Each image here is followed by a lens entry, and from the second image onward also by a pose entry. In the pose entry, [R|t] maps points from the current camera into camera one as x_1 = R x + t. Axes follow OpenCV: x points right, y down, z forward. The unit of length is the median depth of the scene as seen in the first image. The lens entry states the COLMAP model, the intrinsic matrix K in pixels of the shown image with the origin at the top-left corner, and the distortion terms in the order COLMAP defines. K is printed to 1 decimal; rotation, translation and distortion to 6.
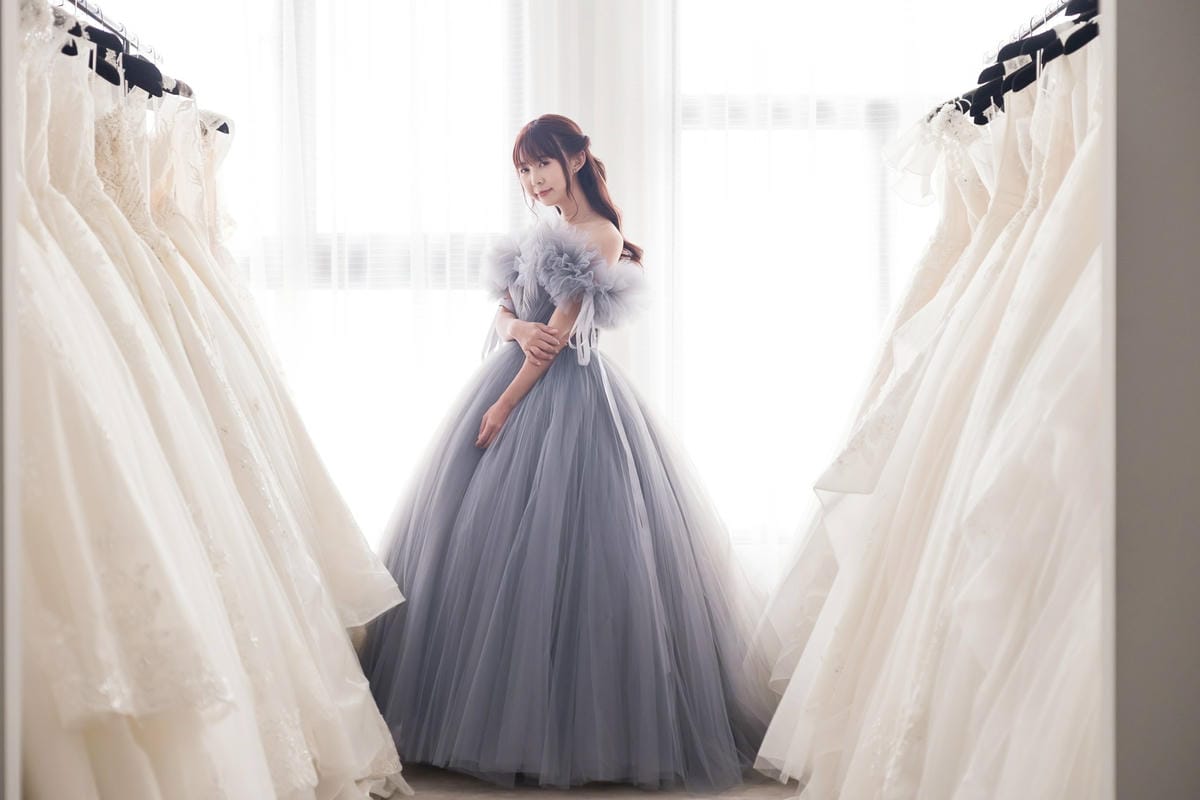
lens RADIAL K [[1992.4, 0, 601.1], [0, 1992.4, 402.3], [0, 0, 1]] dist [0.180533, 0.000000]
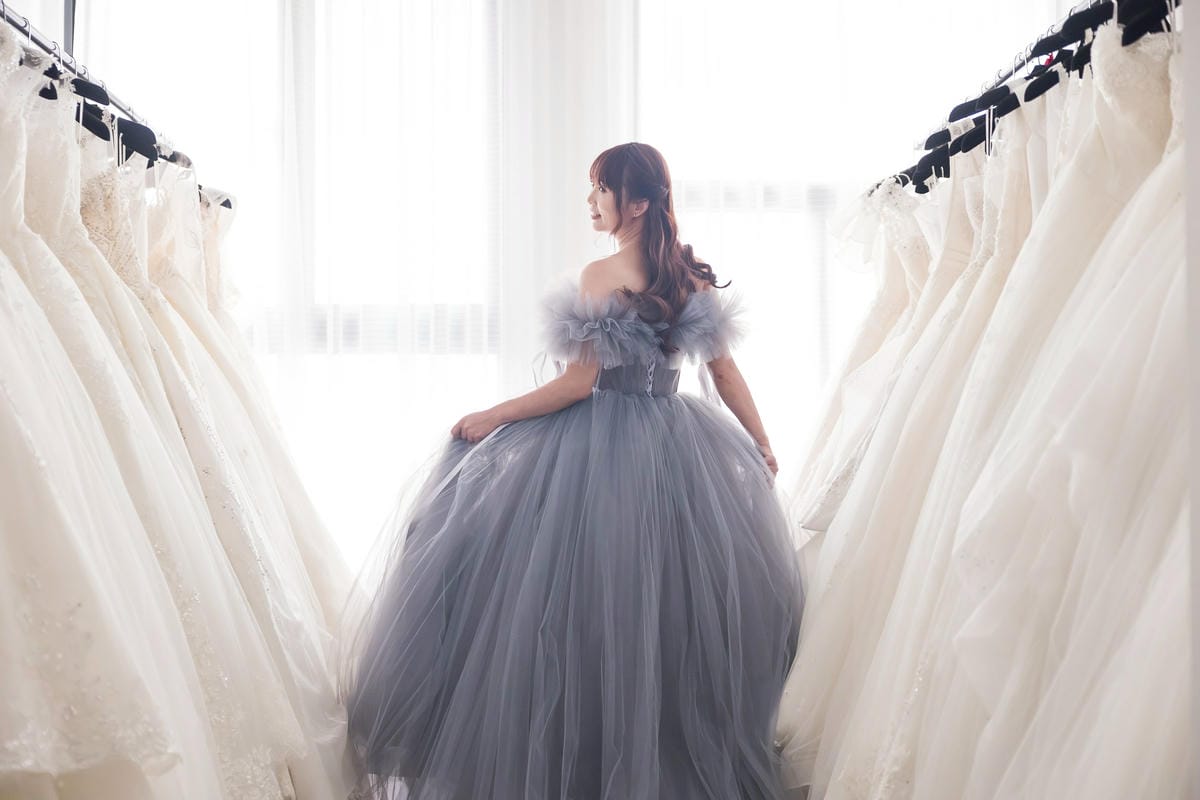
lens RADIAL K [[1657.8, 0, 597.2], [0, 1657.8, 406.2], [0, 0, 1]] dist [0.168030, 0.000000]
pose [[0.999843, -0.000309, 0.017738, -0.002870], [0.000960, 0.999325, -0.036715, 0.012006], [-0.017714, 0.036726, 0.999168, 0.138653]]
